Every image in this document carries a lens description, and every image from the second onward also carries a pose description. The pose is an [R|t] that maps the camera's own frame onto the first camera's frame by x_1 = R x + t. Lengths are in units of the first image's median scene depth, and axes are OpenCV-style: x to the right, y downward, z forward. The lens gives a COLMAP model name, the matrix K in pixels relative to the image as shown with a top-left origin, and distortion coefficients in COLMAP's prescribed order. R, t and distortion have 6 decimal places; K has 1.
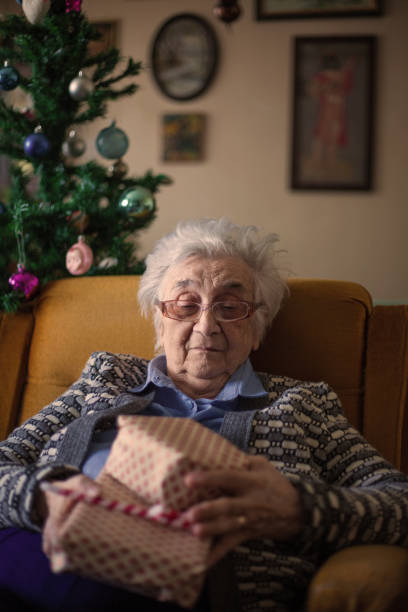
lens RADIAL K [[917.2, 0, 210.0], [0, 917.2, 302.0], [0, 0, 1]] dist [-0.143254, 0.000000]
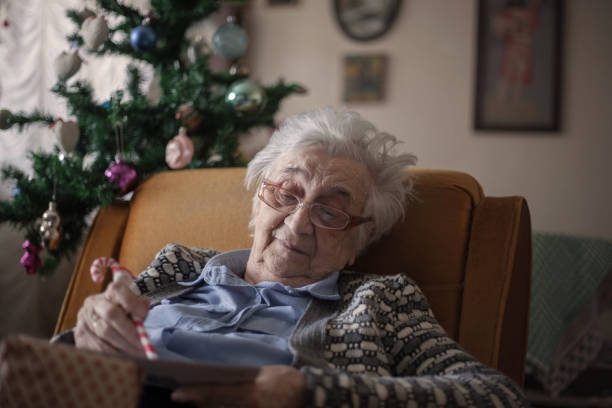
lens RADIAL K [[917.2, 0, 300.6], [0, 917.2, 194.5], [0, 0, 1]] dist [-0.143254, 0.000000]
pose [[0.988021, 0.011248, -0.153910, 0.129650], [-0.025485, 0.995539, -0.090842, 0.080994], [0.152202, 0.093676, 0.983900, 0.086202]]
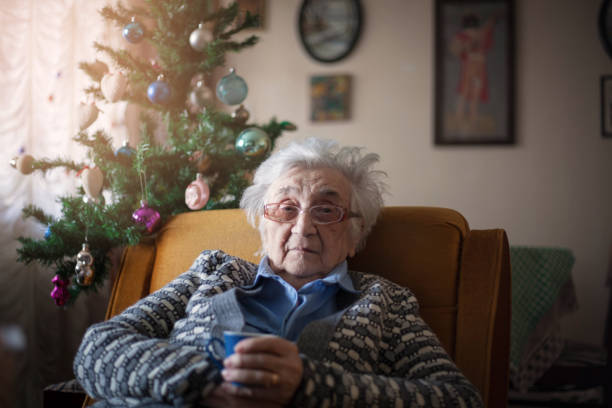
lens RADIAL K [[917.2, 0, 303.5], [0, 917.2, 208.8], [0, 0, 1]] dist [-0.143254, 0.000000]
pose [[0.995514, -0.018700, -0.092747, 0.080999], [0.011811, 0.997168, -0.074276, 0.051076], [0.093873, 0.072847, 0.992915, -0.056371]]
